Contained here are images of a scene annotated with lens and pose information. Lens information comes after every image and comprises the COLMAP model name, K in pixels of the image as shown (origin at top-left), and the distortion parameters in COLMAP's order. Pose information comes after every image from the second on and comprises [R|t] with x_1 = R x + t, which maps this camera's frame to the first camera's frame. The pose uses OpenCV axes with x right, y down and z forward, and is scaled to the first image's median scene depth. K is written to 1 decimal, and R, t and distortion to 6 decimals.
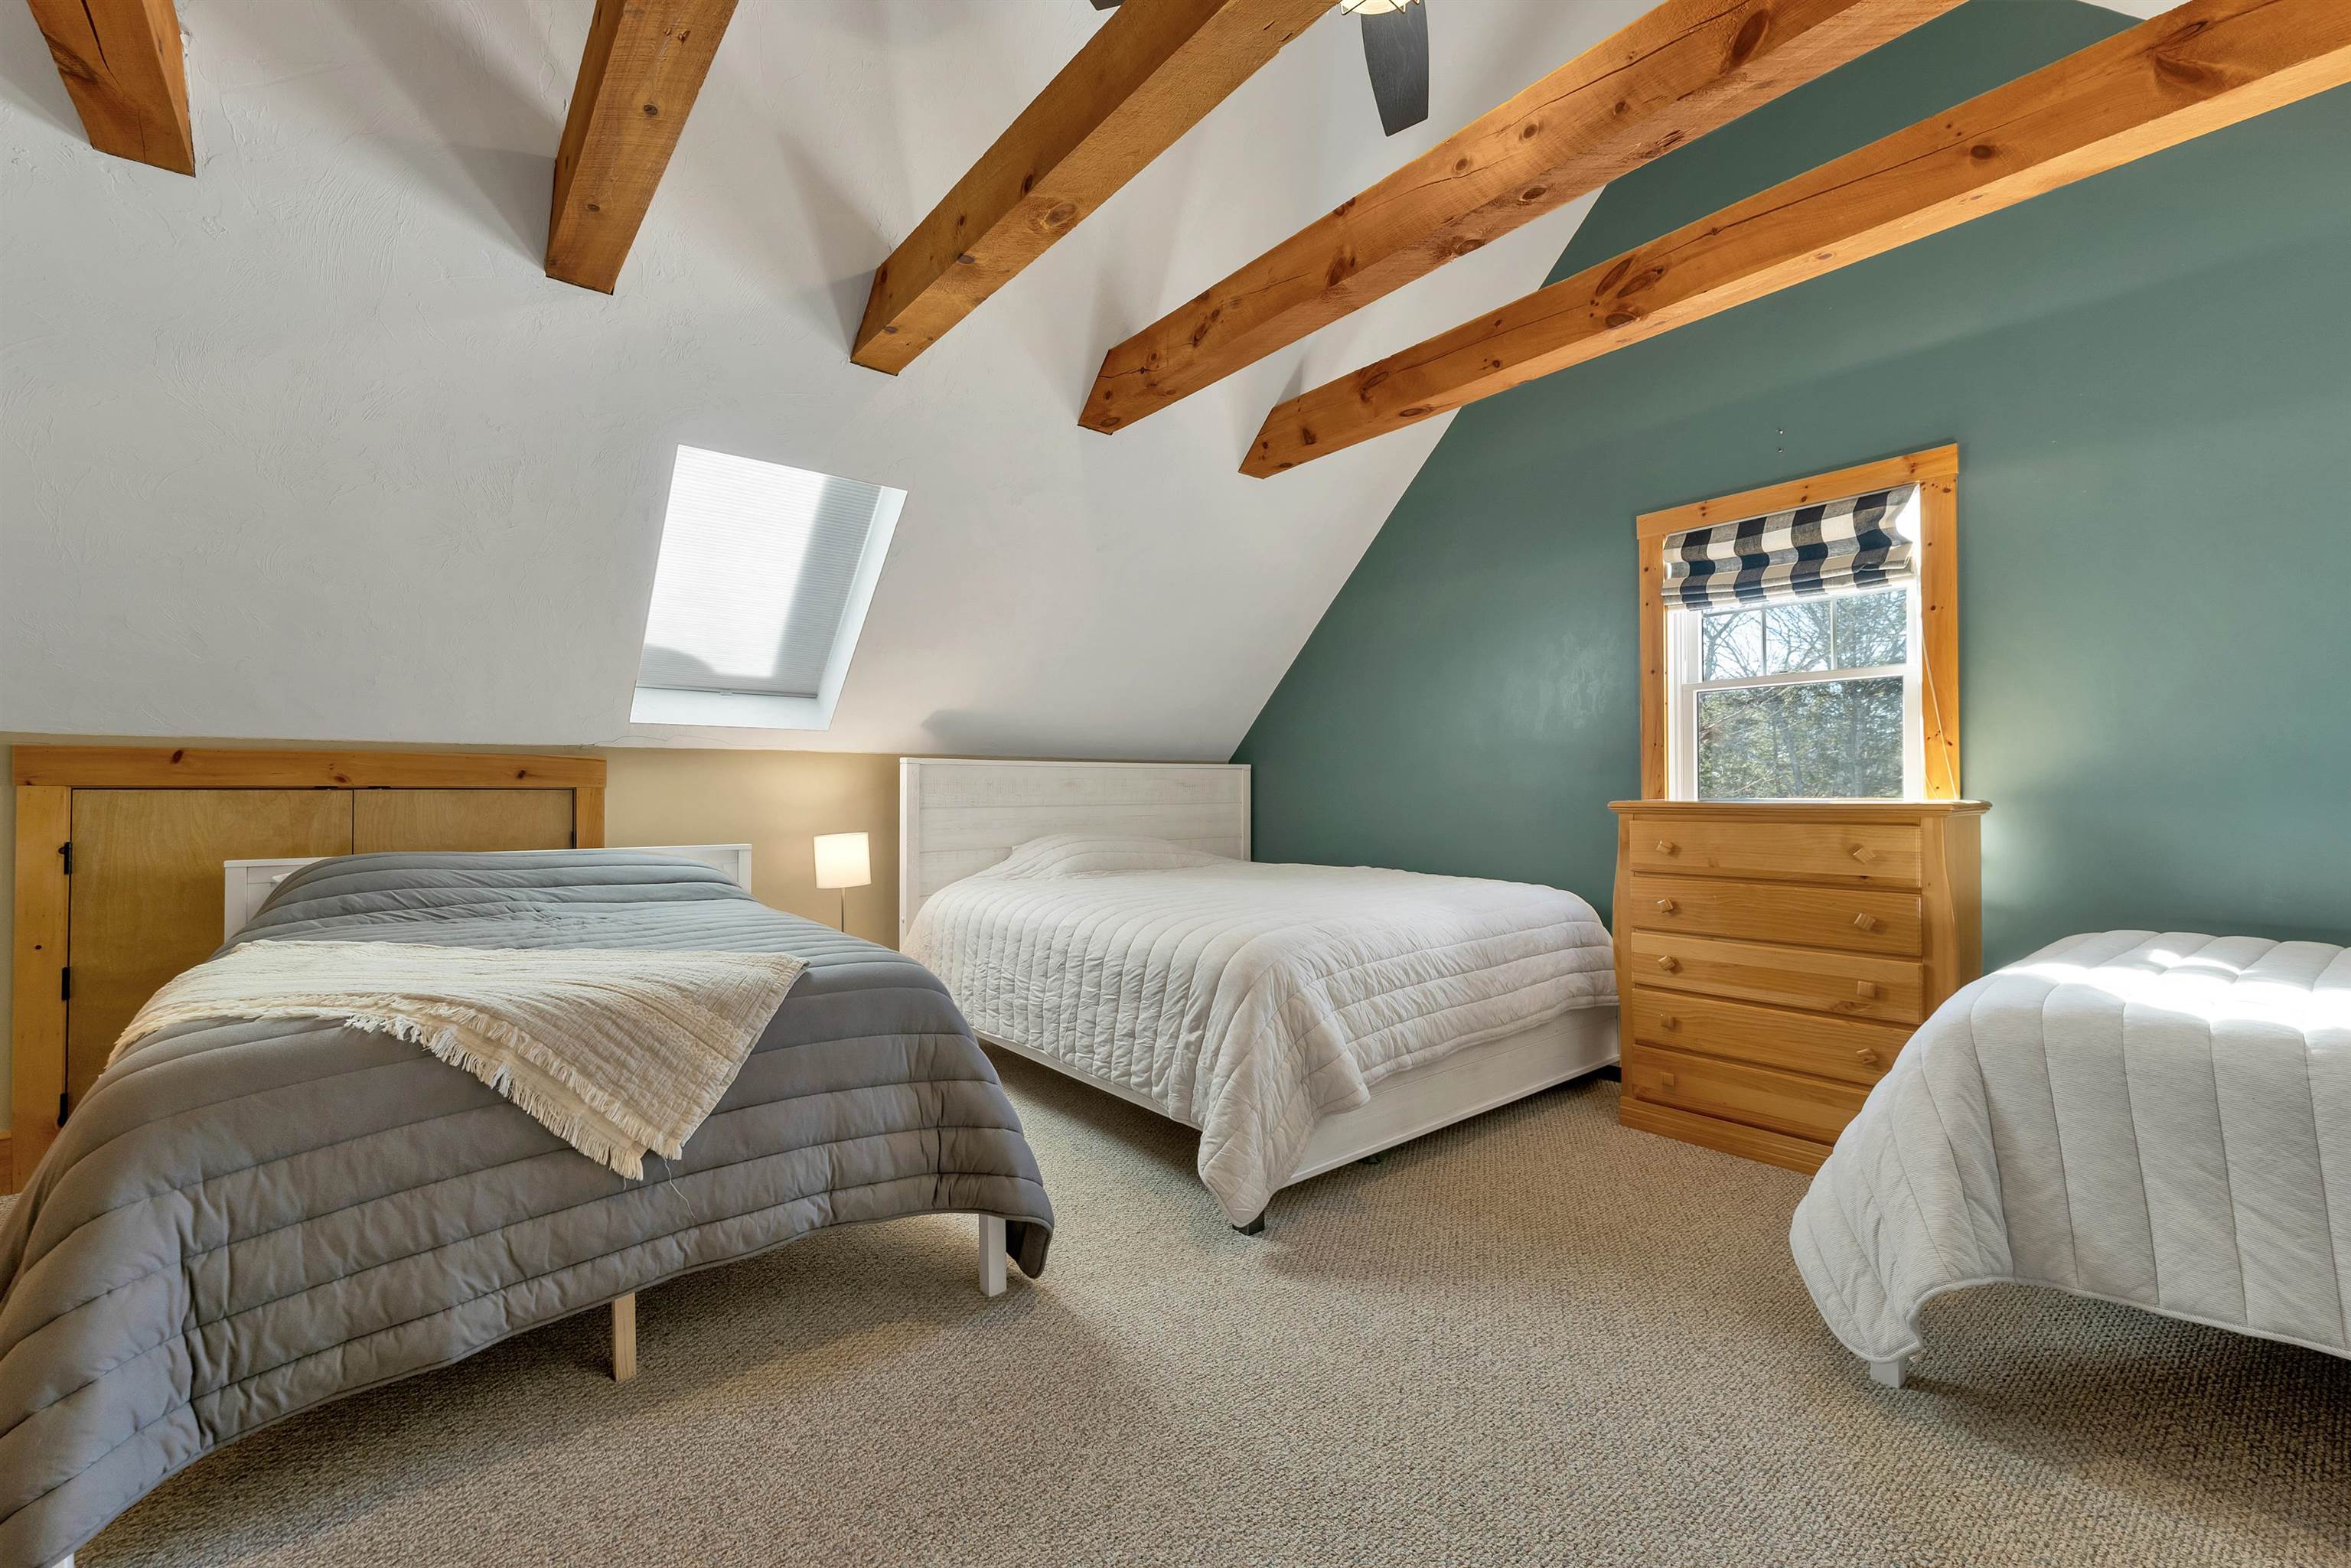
lens RADIAL K [[968.6, 0, 1175.5], [0, 968.6, 784.0], [0, 0, 1]] dist [-0.000529, -0.000108]
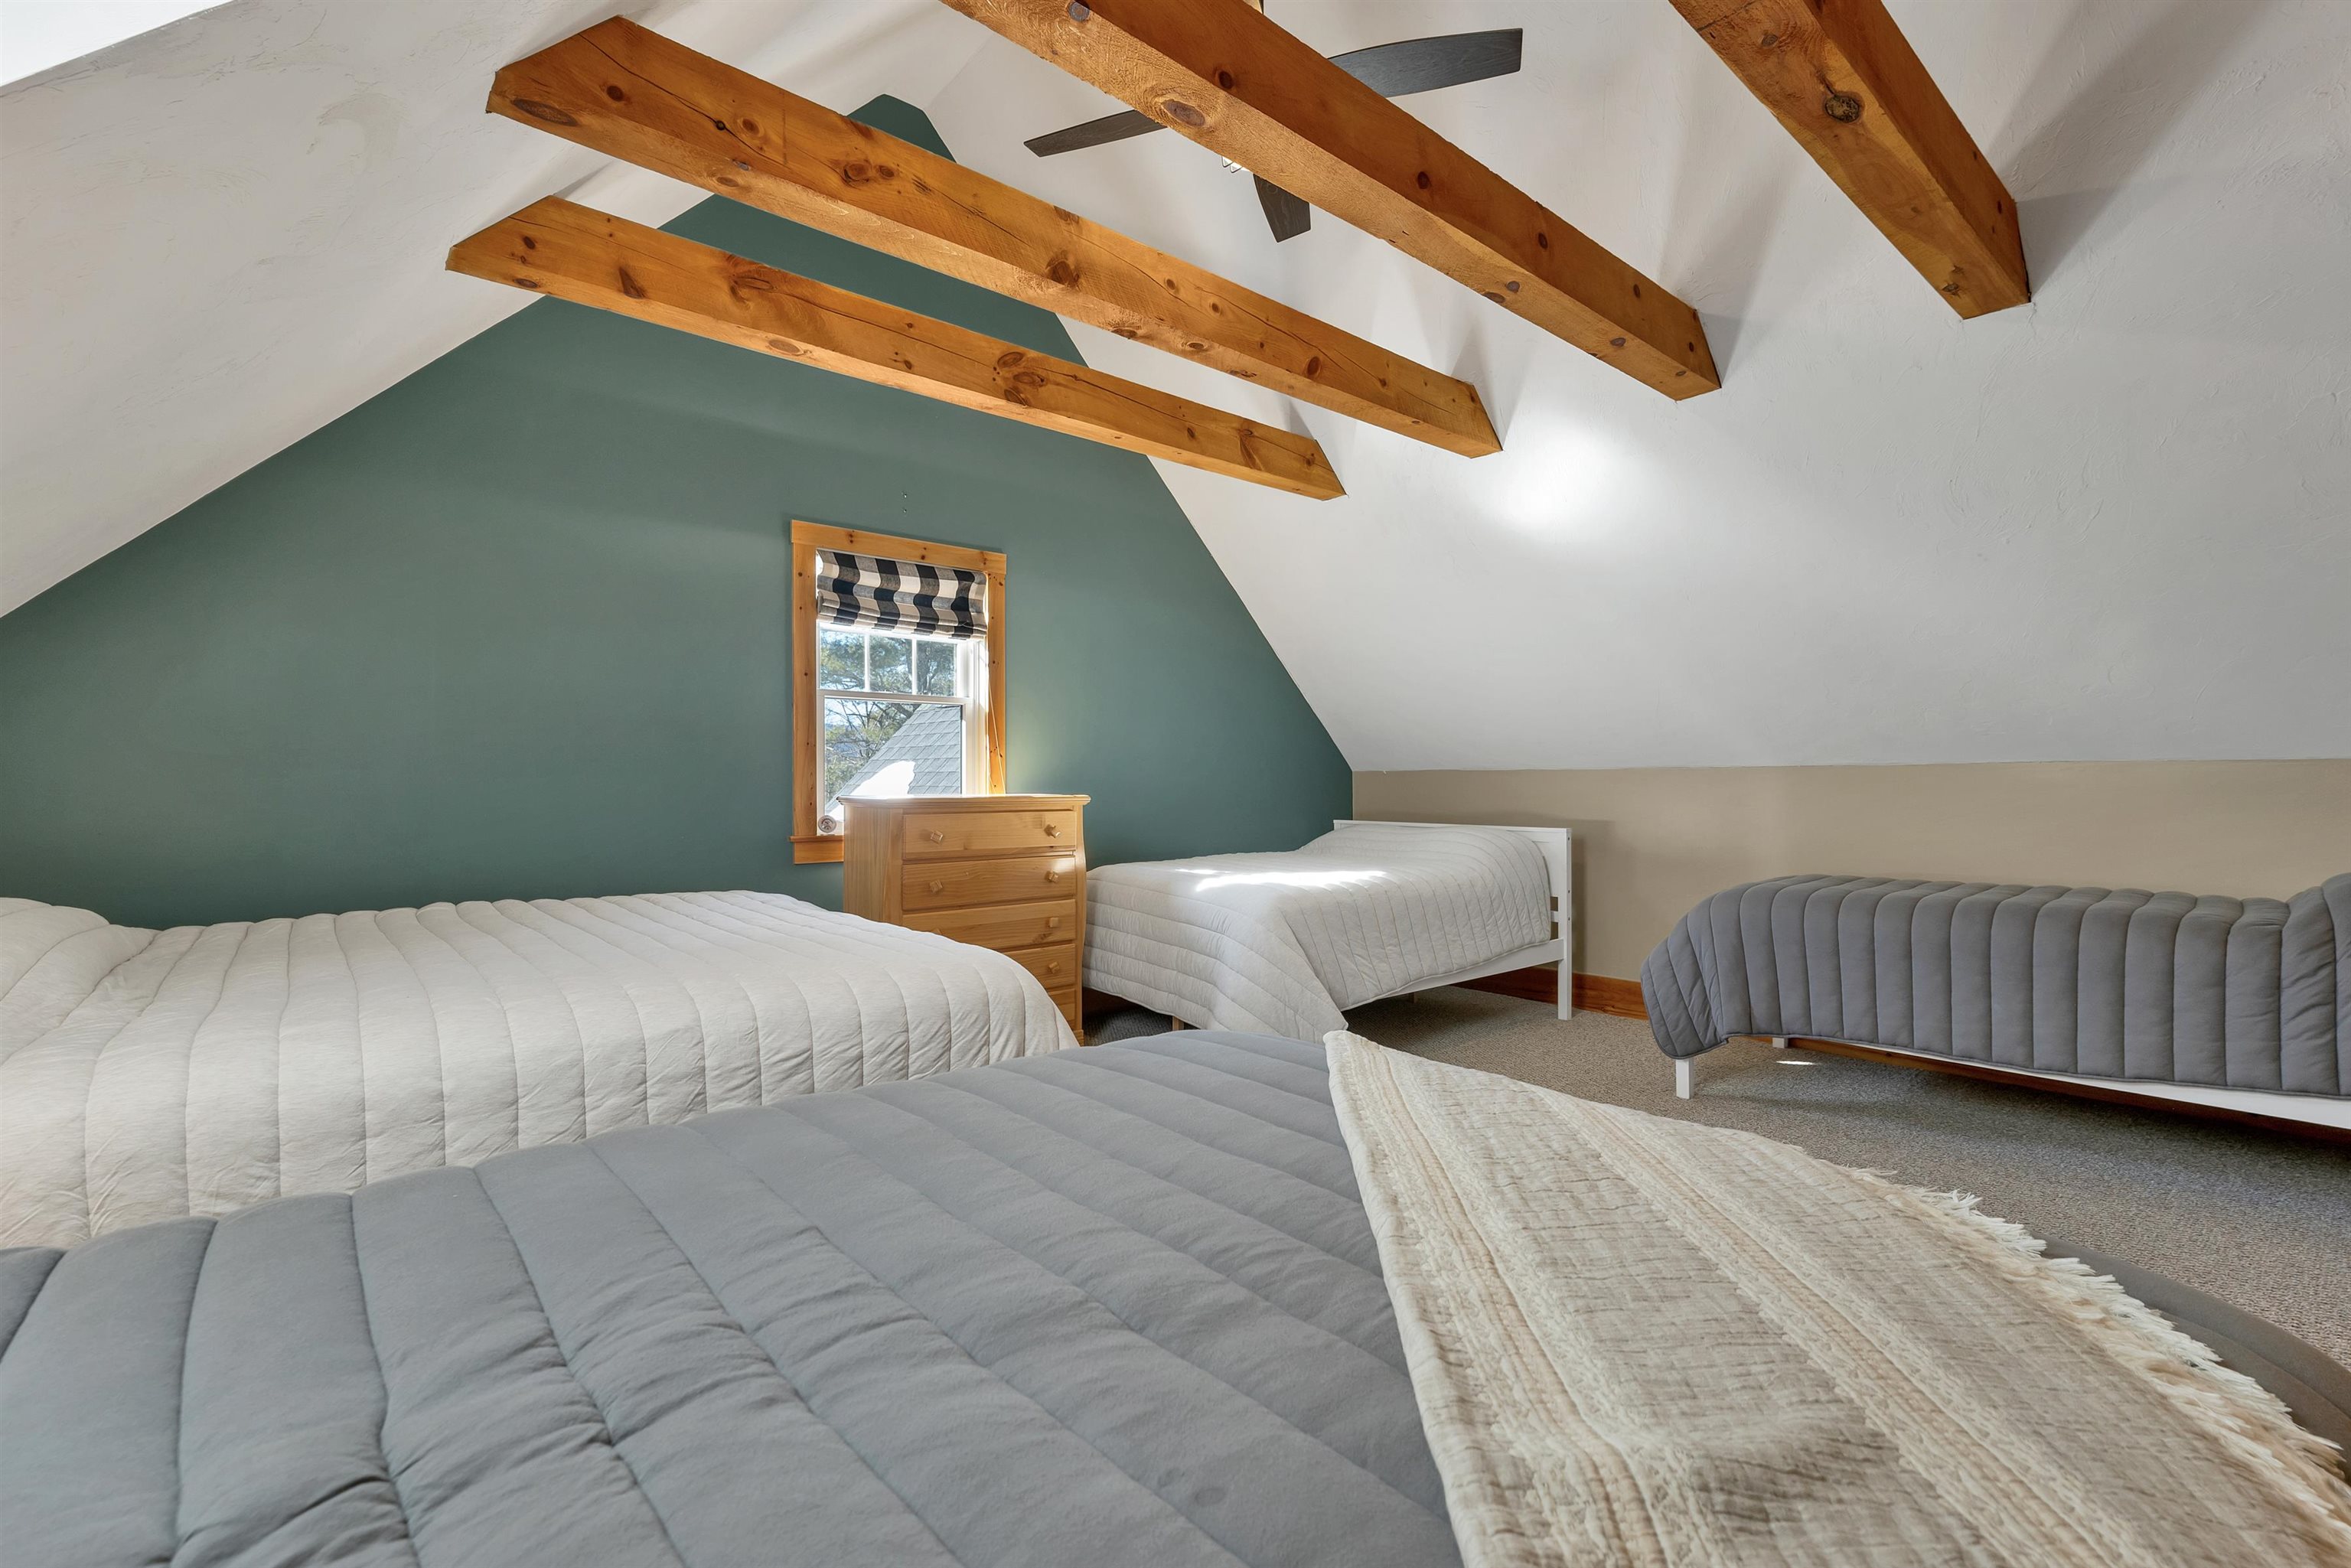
lens RADIAL K [[1026.0, 0, 1175.5], [0, 1026.0, 784.0], [0, 0, 1]] dist [-0.000213, -0.000176]
pose [[-0.027482, 0.005026, 0.999610, -0.737186], [-0.006711, 0.999964, -0.005212, 0.007483], [-0.999600, -0.006852, -0.027448, 0.740272]]
